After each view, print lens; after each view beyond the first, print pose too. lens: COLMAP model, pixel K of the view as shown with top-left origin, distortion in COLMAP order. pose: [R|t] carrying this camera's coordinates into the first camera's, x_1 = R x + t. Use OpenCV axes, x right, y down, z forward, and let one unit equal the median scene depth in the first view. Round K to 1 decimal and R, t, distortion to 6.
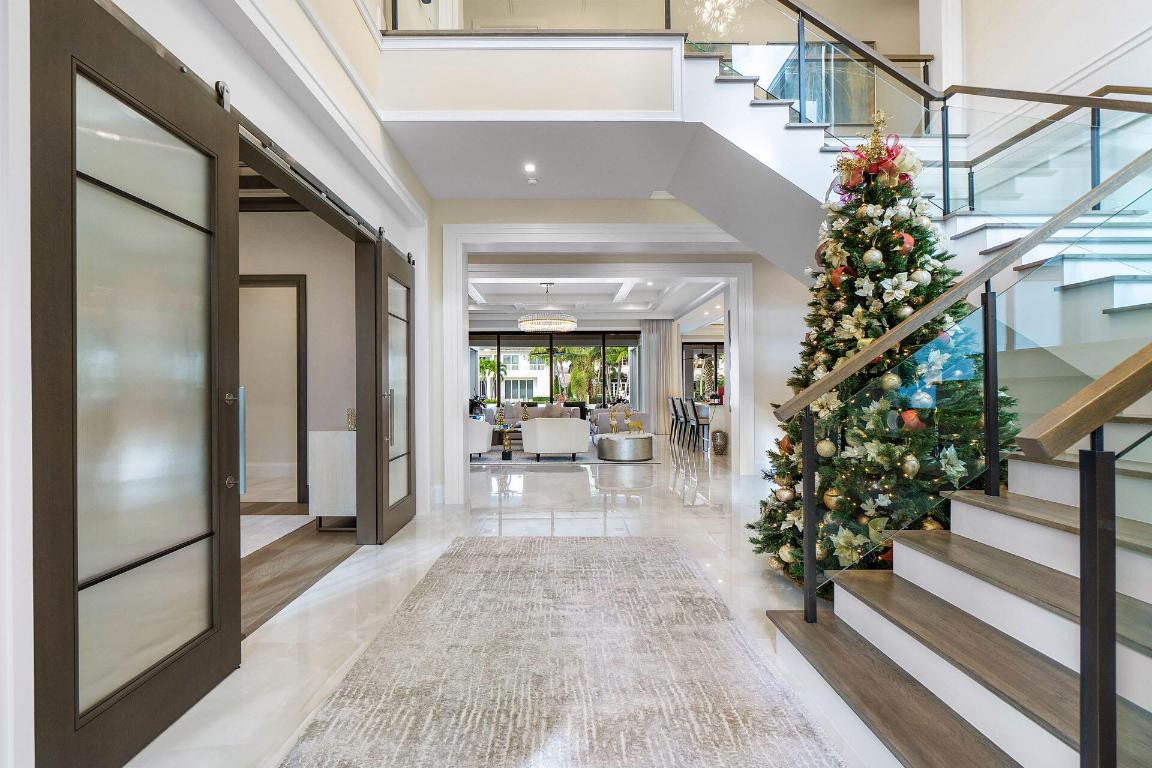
lens RADIAL K [[530.2, 0, 576.0], [0, 530.2, 384.0], [0, 0, 1]] dist [-0.000753, -0.000068]
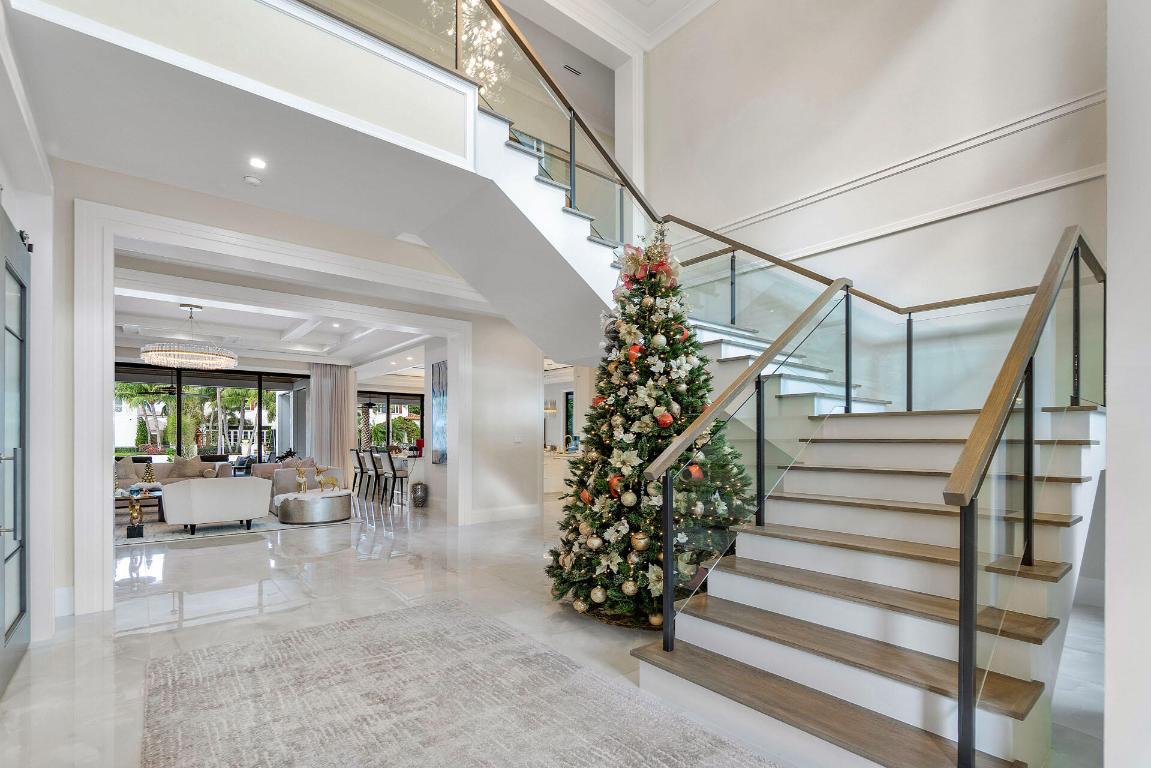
lens RADIAL K [[510.3, 0, 577.0], [0, 510.3, 434.9], [0, 0, 1]] dist [-0.001312, -0.000204]
pose [[0.776038, 0.006210, 0.630656, -0.266816], [-0.009303, 0.999955, 0.001602, -0.016658], [-0.630618, -0.007110, 0.776061, 0.159976]]
